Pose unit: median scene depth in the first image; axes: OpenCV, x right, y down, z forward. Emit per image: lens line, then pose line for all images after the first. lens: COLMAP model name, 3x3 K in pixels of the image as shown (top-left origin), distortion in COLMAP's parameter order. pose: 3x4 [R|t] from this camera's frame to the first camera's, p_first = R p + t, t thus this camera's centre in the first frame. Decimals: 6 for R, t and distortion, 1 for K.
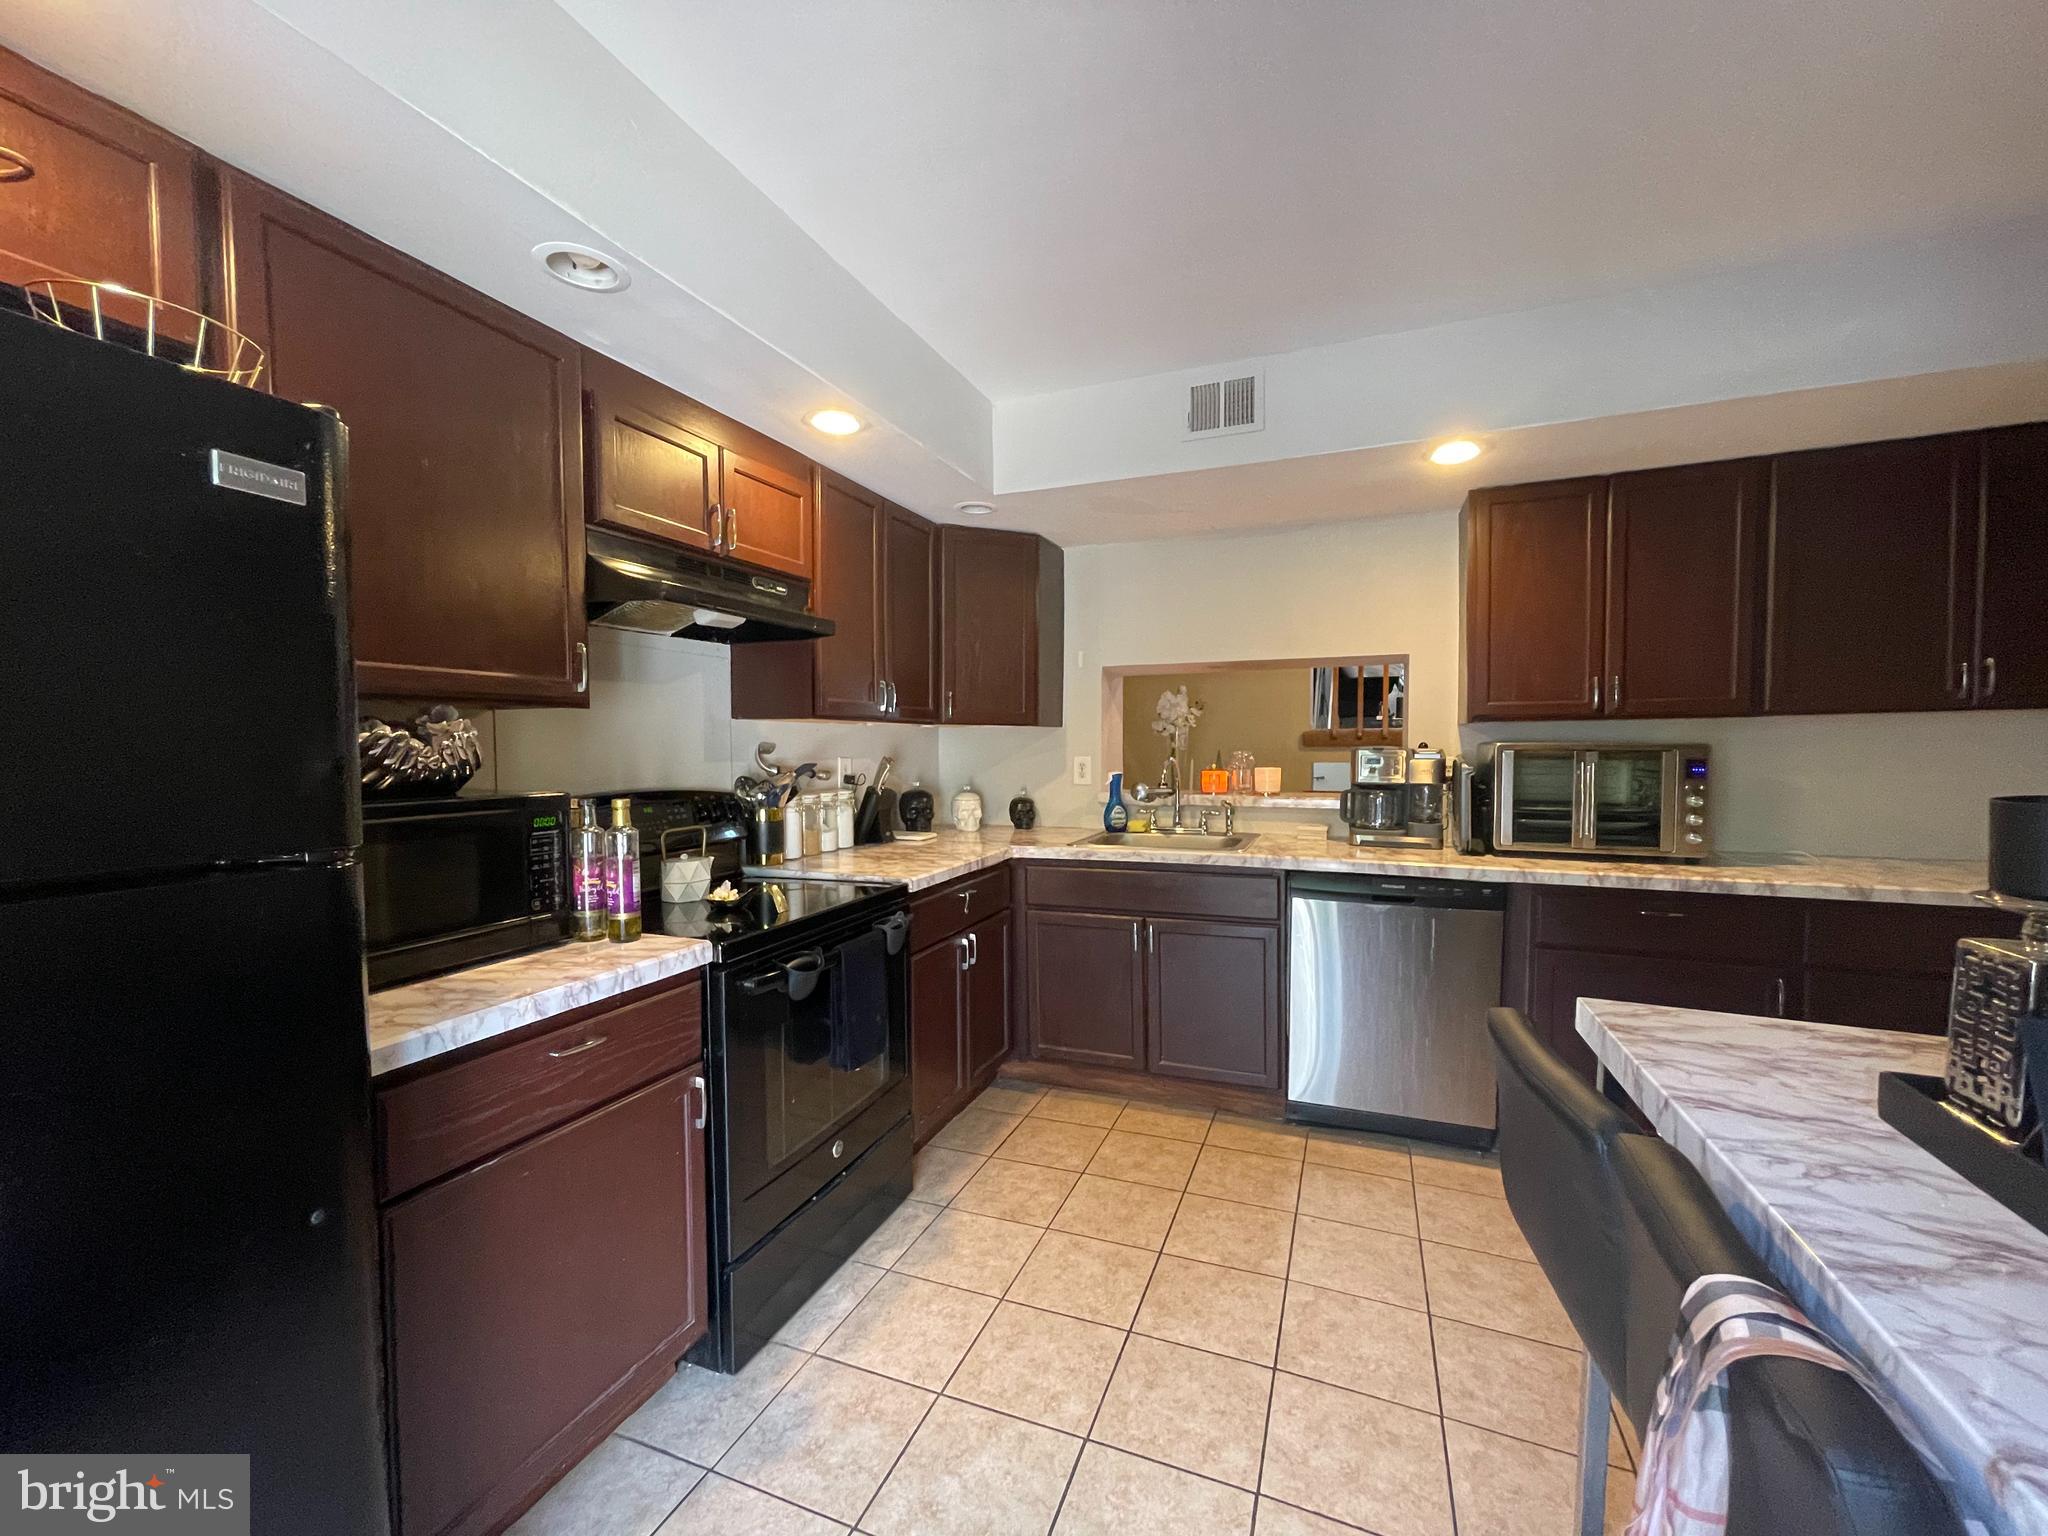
lens RADIAL K [[826.3, 0, 1016.2], [0, 826.3, 777.4], [0, 0, 1]] dist [-0.000677, 0.000565]
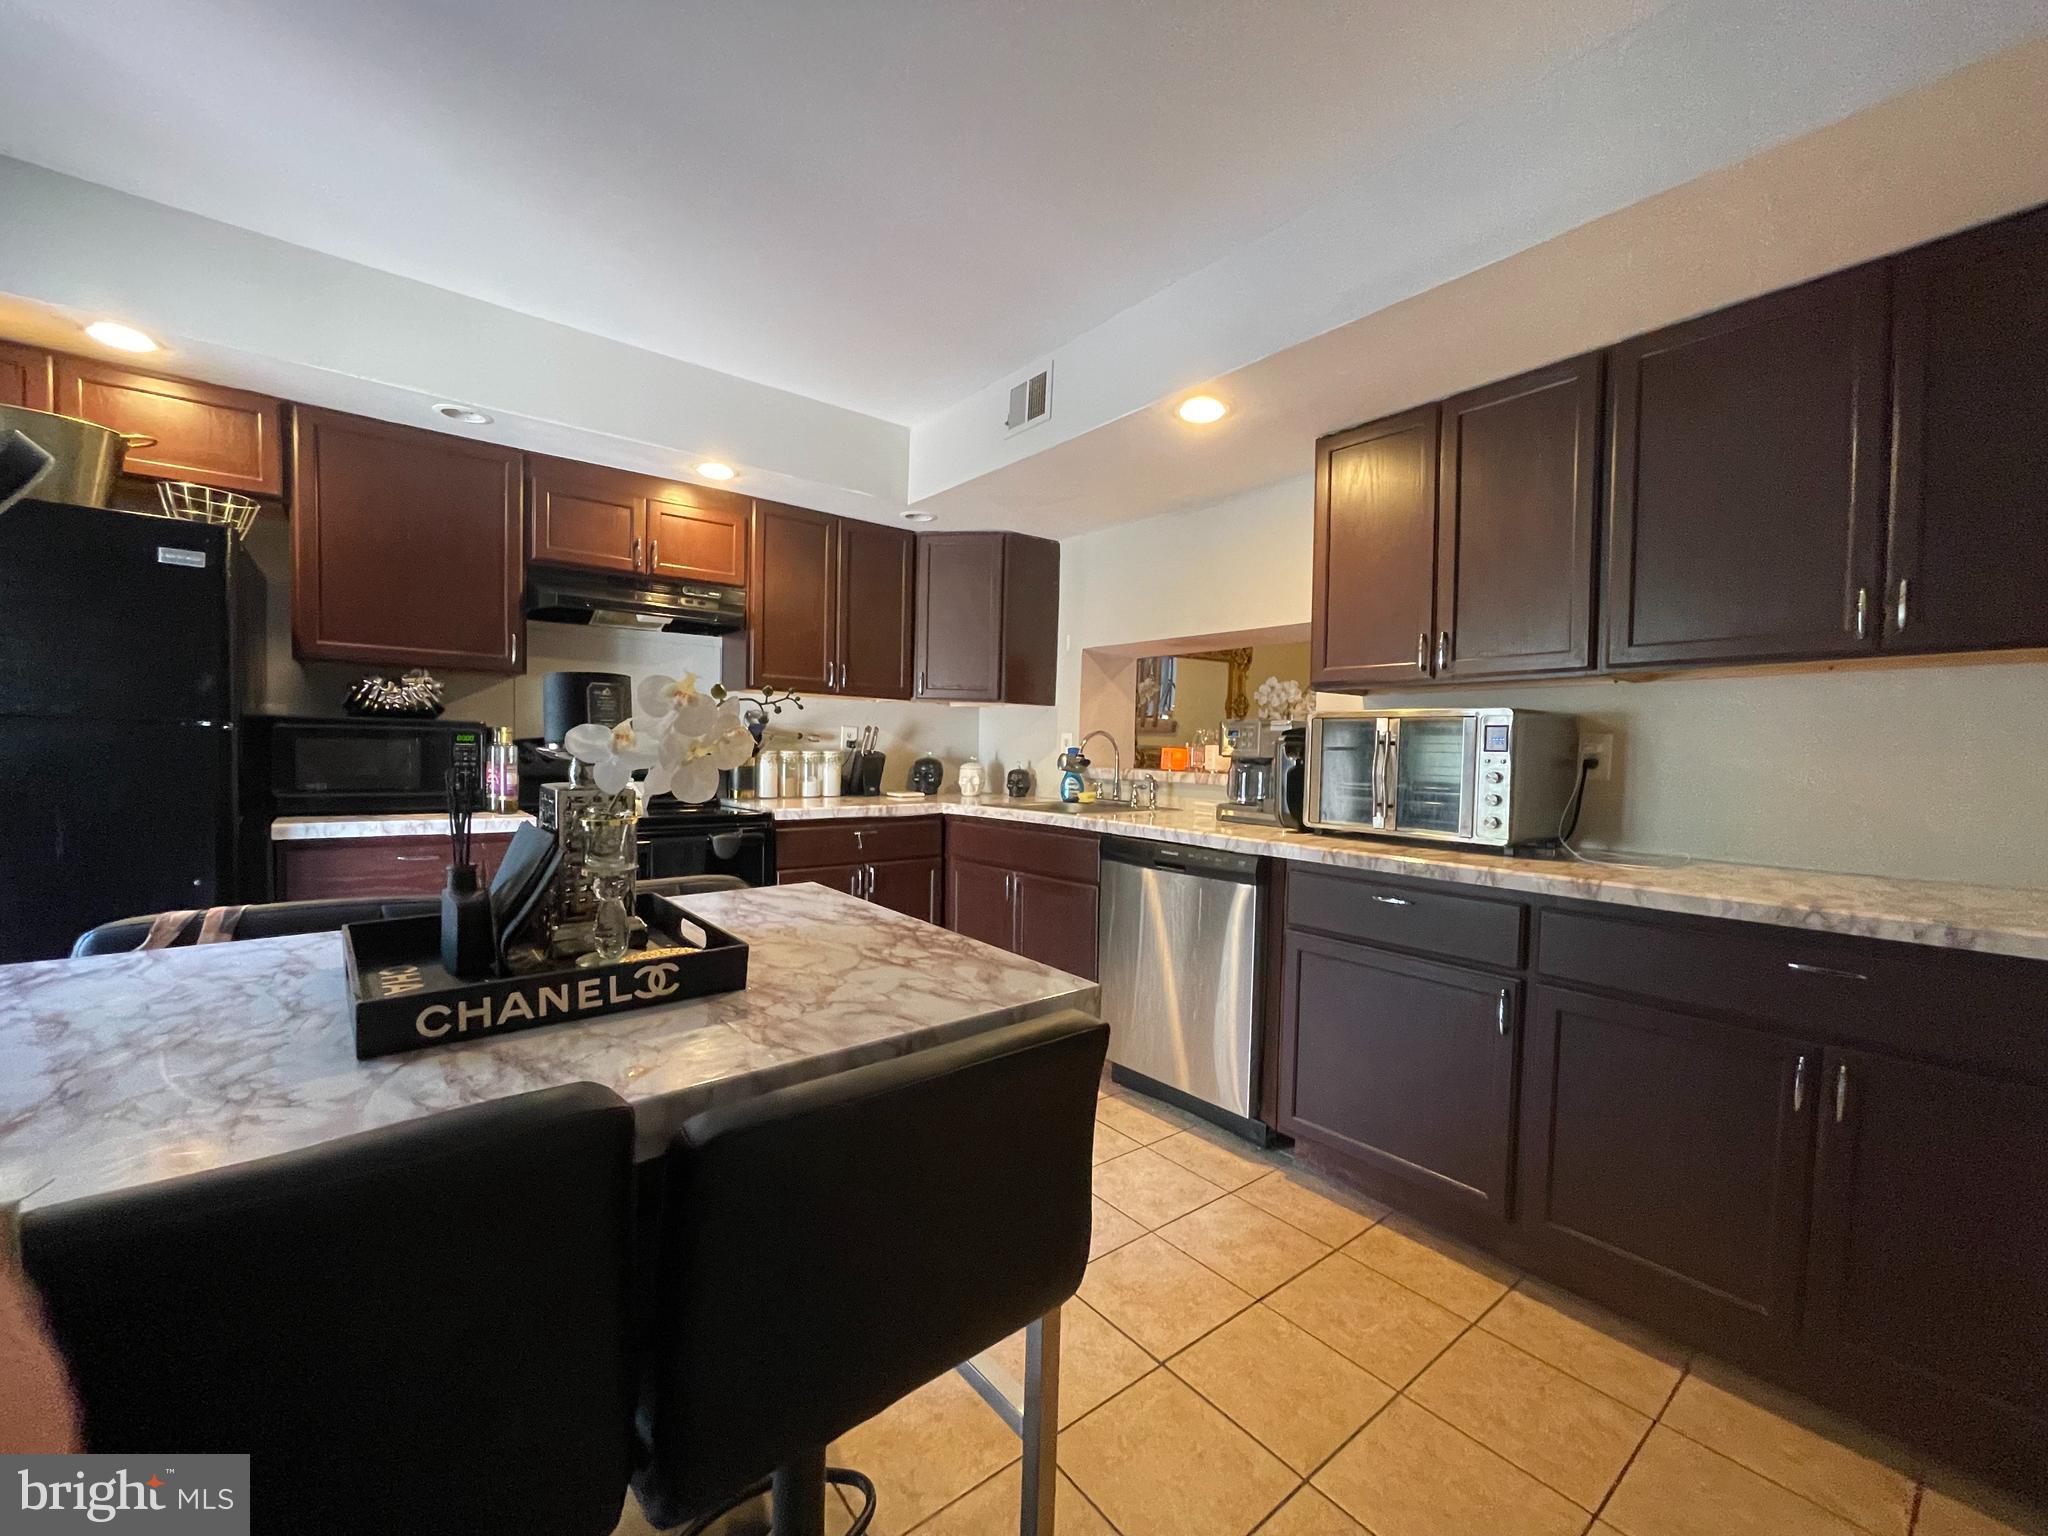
lens RADIAL K [[826.3, 0, 1015.5], [0, 826.3, 770.1], [0, 0, 1]] dist [-0.000677, 0.000565]
pose [[0.871582, 0.037815, -0.488789, 0.807579], [-0.047644, 0.998835, -0.007682, 0.050775], [0.487929, 0.029983, 0.872368, 0.044283]]
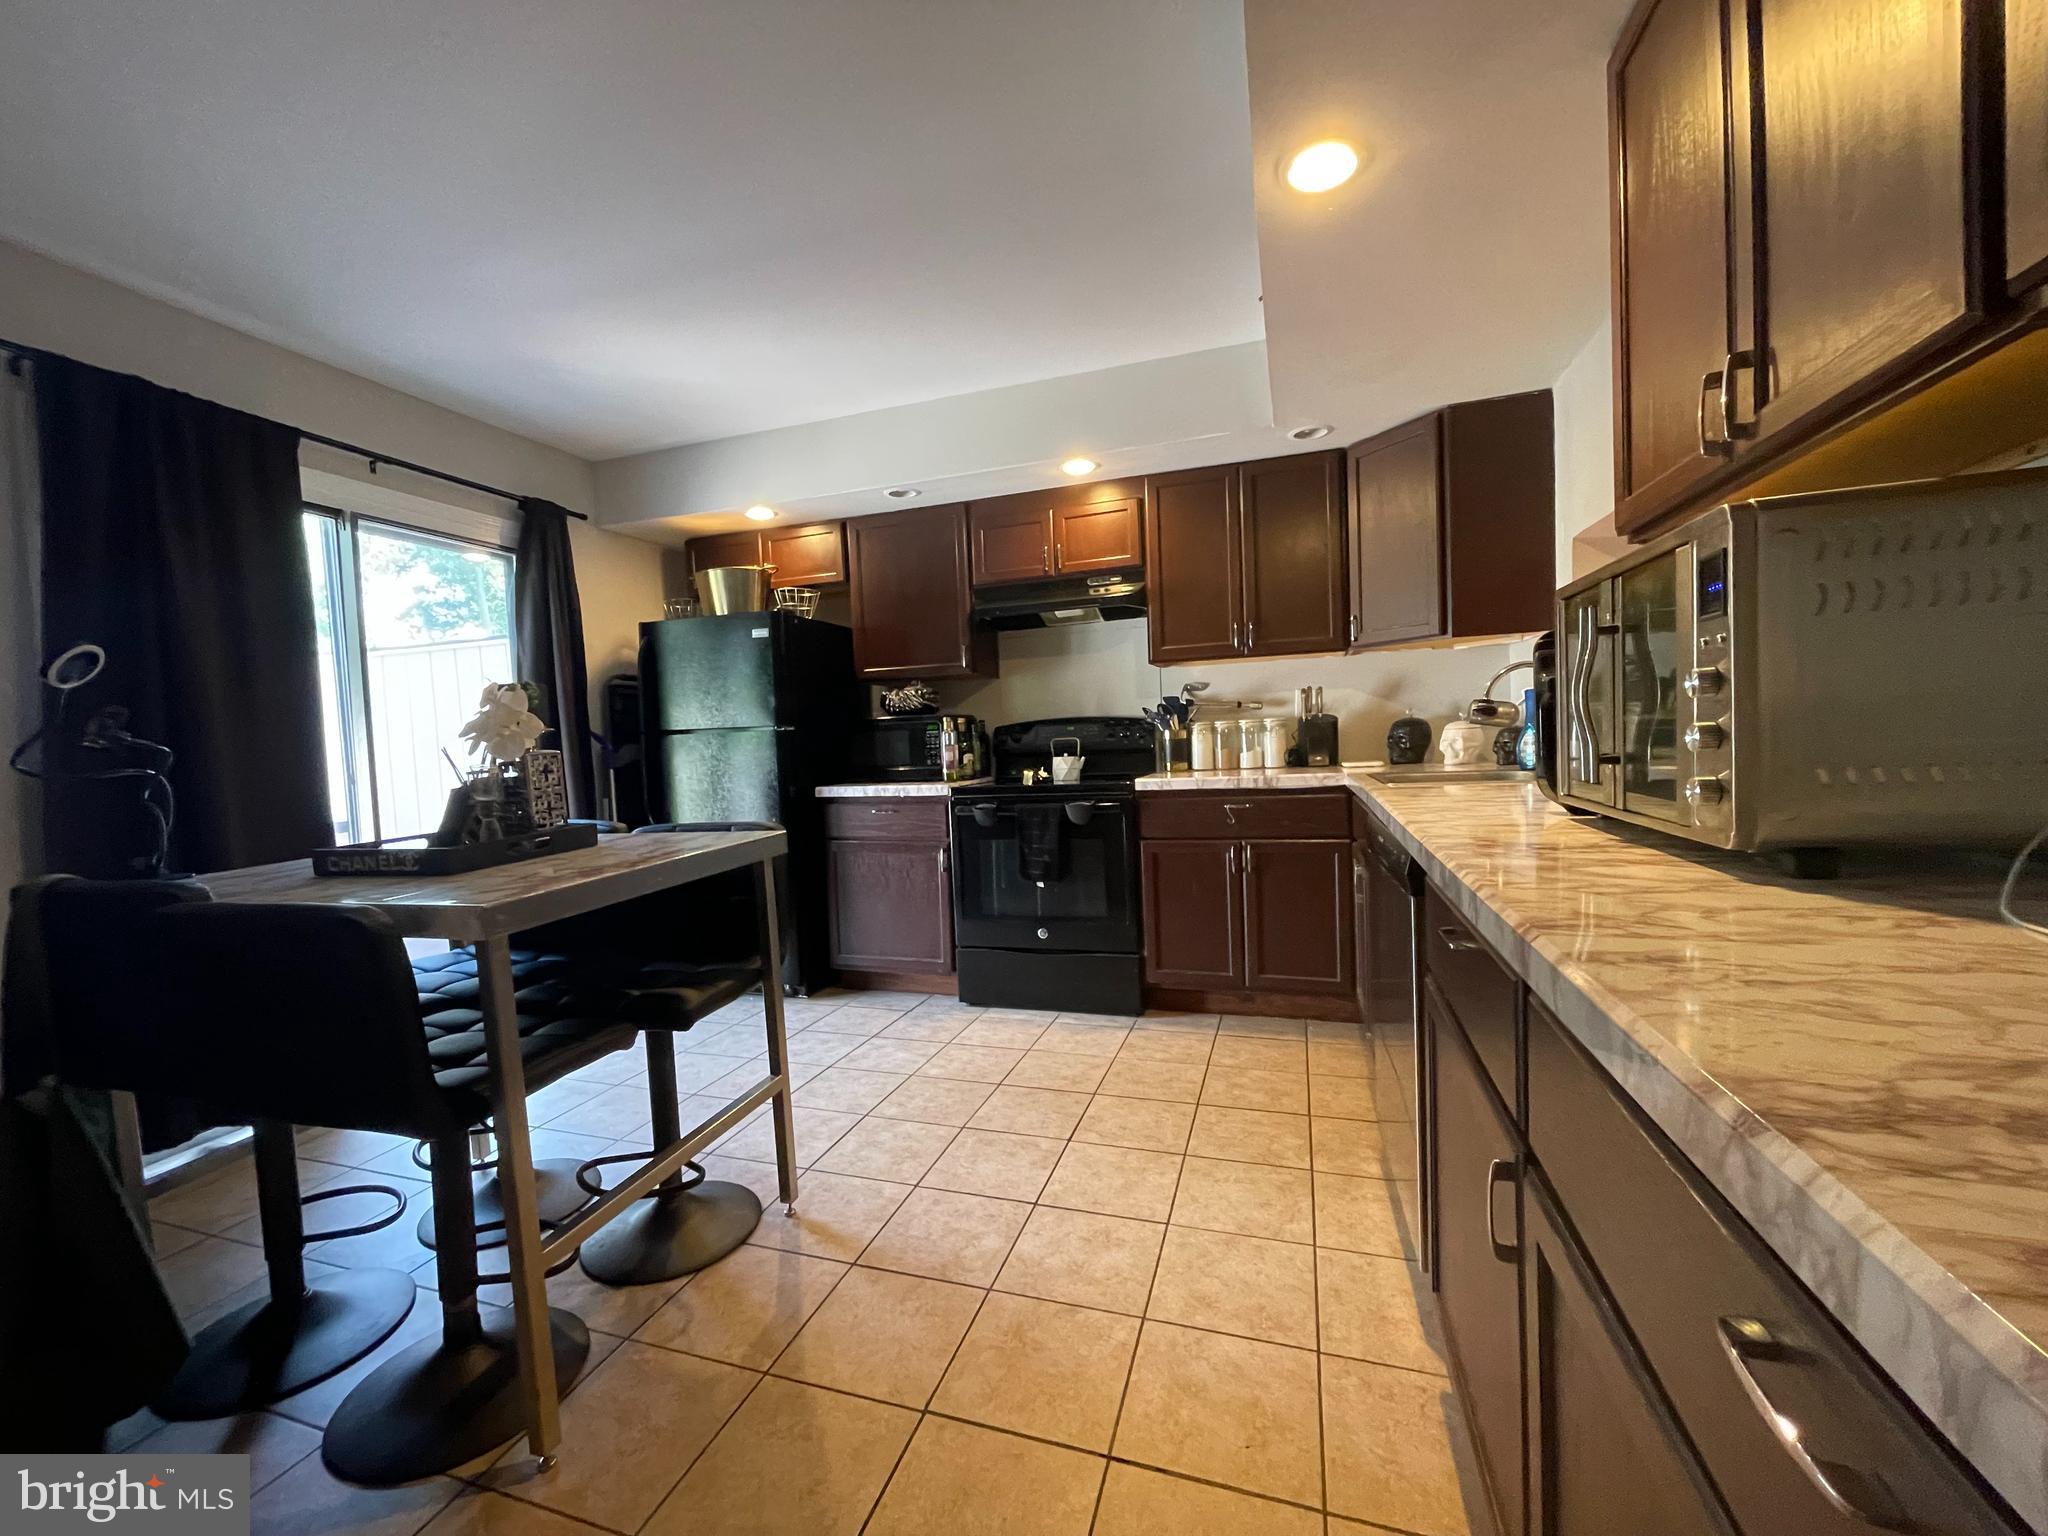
lens RADIAL K [[826.3, 0, 1011.7], [0, 826.3, 774.2], [0, 0, 1]] dist [-0.000677, 0.000565]
pose [[0.069884, 0.045824, -0.996502, 1.138565], [-0.000091, 0.998945, 0.045930, 0.051026], [0.997555, -0.003119, 0.069815, 0.681768]]
